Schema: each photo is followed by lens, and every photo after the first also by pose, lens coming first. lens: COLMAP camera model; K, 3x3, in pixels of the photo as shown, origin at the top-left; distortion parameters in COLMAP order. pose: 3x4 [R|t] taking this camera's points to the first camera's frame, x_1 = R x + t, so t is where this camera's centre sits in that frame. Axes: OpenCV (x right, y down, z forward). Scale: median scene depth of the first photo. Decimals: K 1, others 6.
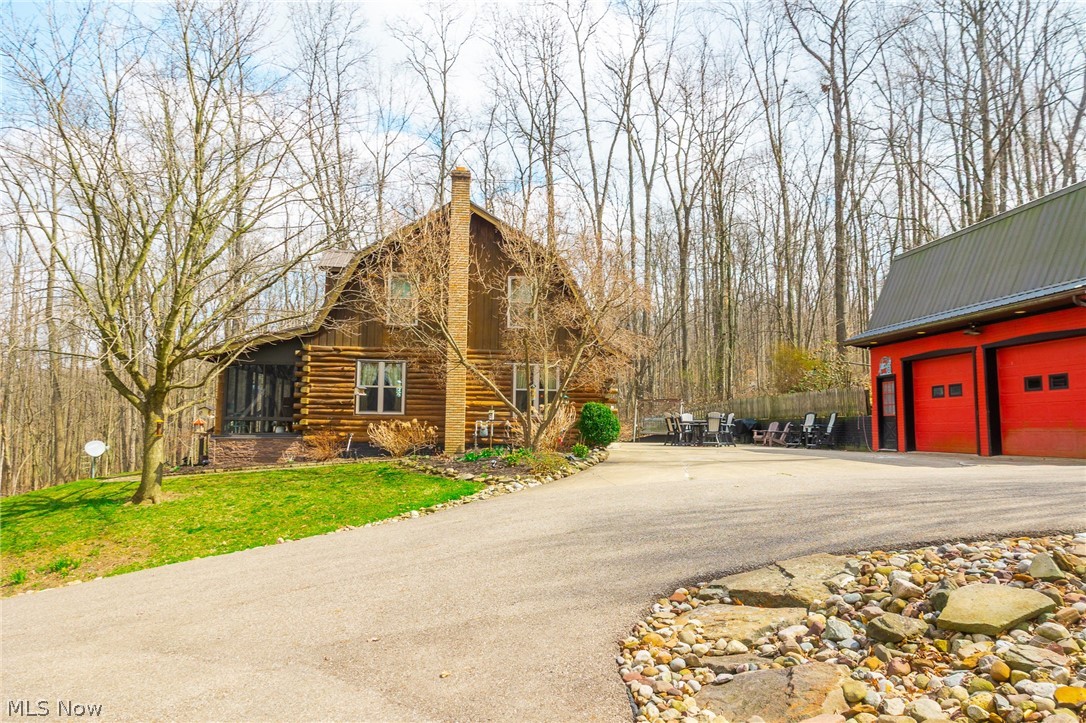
lens RADIAL K [[742.2, 0, 538.3], [0, 742.2, 373.0], [0, 0, 1]] dist [0.003202, 0.003047]
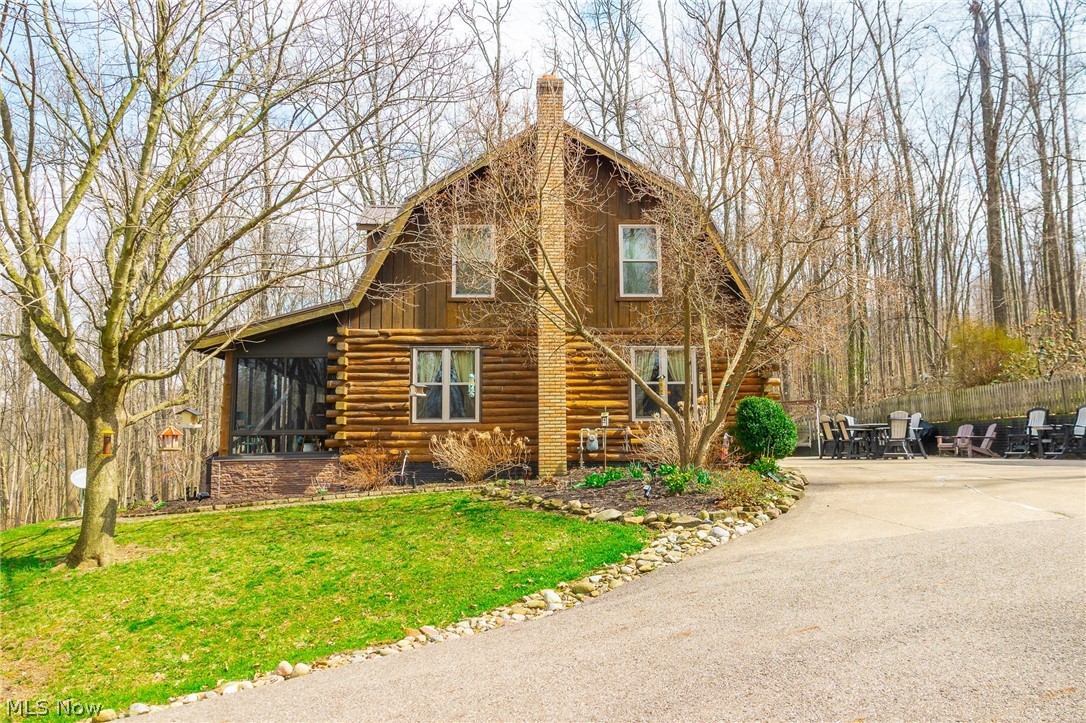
lens RADIAL K [[765.5, 0, 543.1], [0, 765.5, 366.8], [0, 0, 1]] dist [-0.004164, 0.000446]
pose [[0.998219, -0.027165, -0.053119, -0.074813], [0.025445, 0.999138, -0.032793, 0.026948], [0.053964, 0.031383, 0.998050, 0.254499]]
